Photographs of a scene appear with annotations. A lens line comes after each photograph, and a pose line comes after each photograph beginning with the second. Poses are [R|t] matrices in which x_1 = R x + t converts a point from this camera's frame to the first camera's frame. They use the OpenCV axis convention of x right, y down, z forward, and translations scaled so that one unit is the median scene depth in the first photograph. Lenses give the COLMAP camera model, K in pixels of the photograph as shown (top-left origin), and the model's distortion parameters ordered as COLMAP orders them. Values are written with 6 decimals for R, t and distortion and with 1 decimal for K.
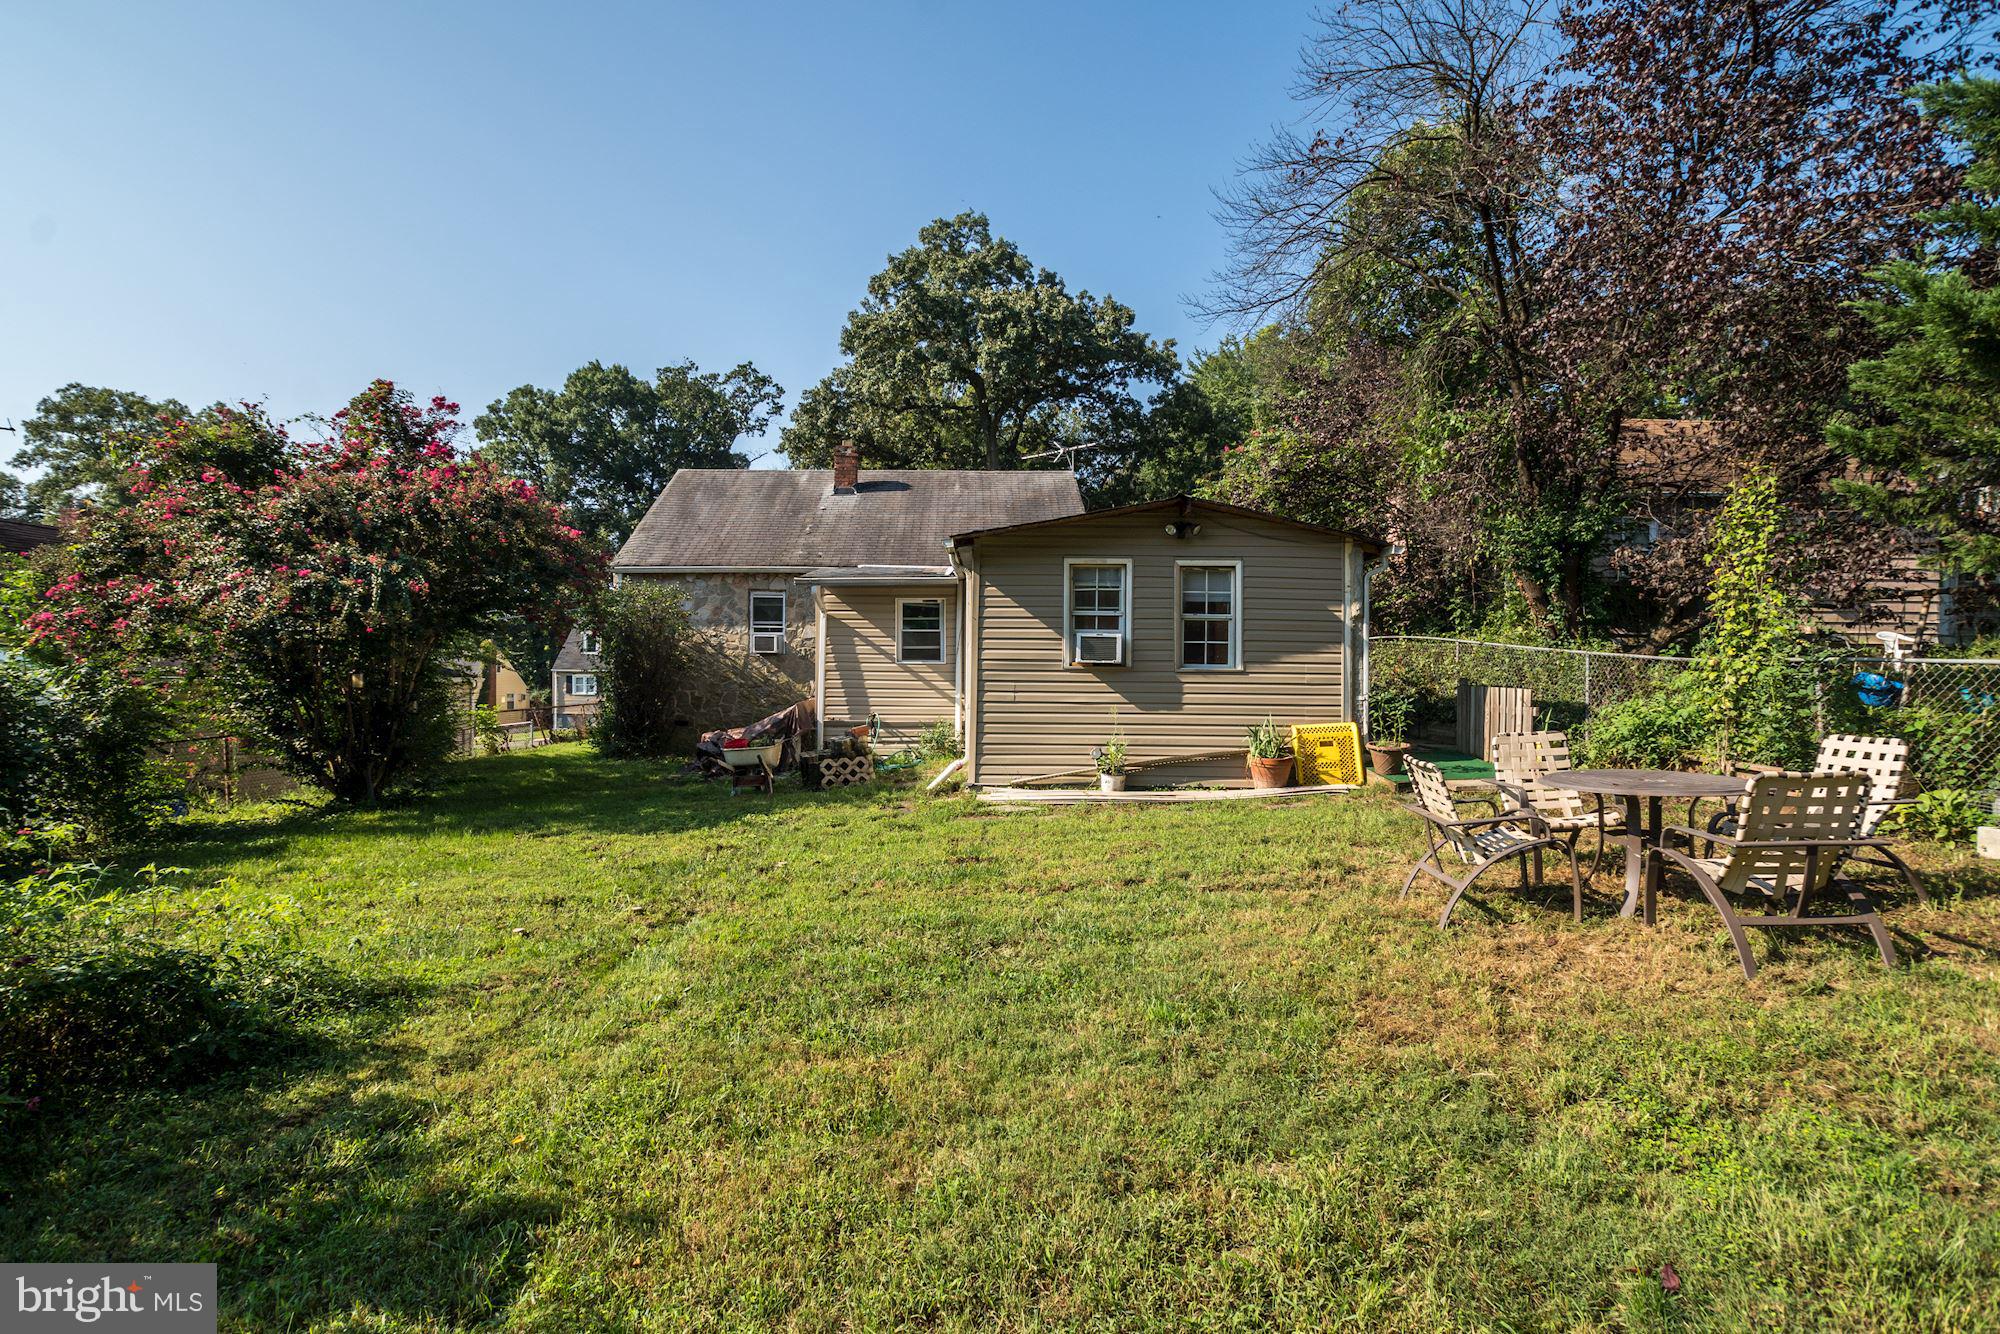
lens RADIAL K [[967.0, 0, 984.7], [0, 967.0, 674.0], [0, 0, 1]] dist [-0.068499, 0.033363]
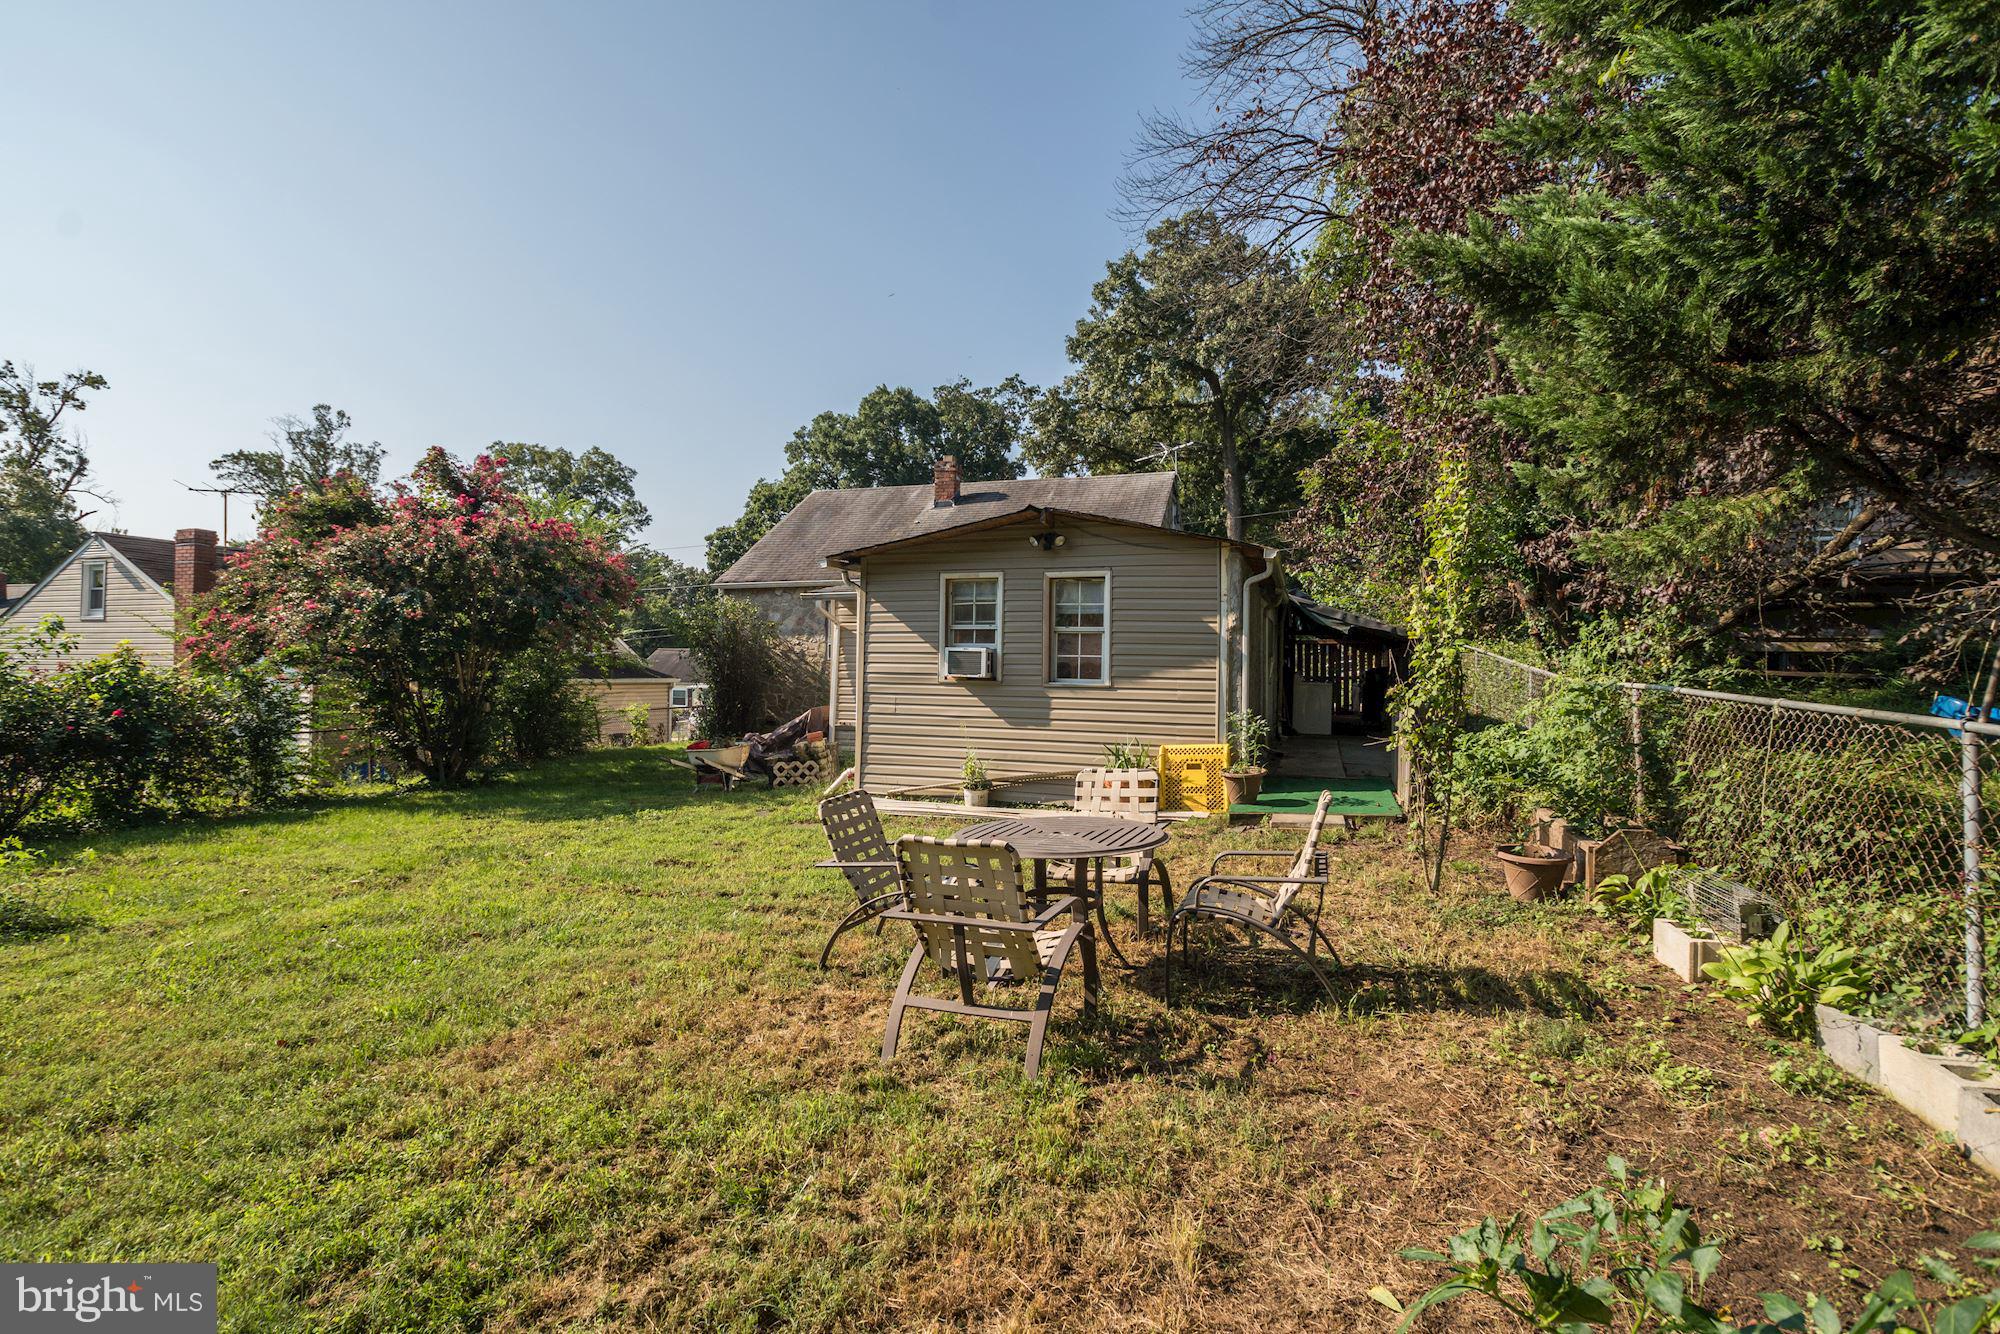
lens RADIAL K [[955.3, 0, 1000.0], [0, 955.3, 667.0], [0, 0, 1]] dist [-0.080648, -0.000010]
pose [[0.948784, 0.003838, -0.315901, 0.454488], [-0.004847, 0.999985, -0.002406, -0.019367], [0.315887, 0.003814, 0.948789, 0.069279]]
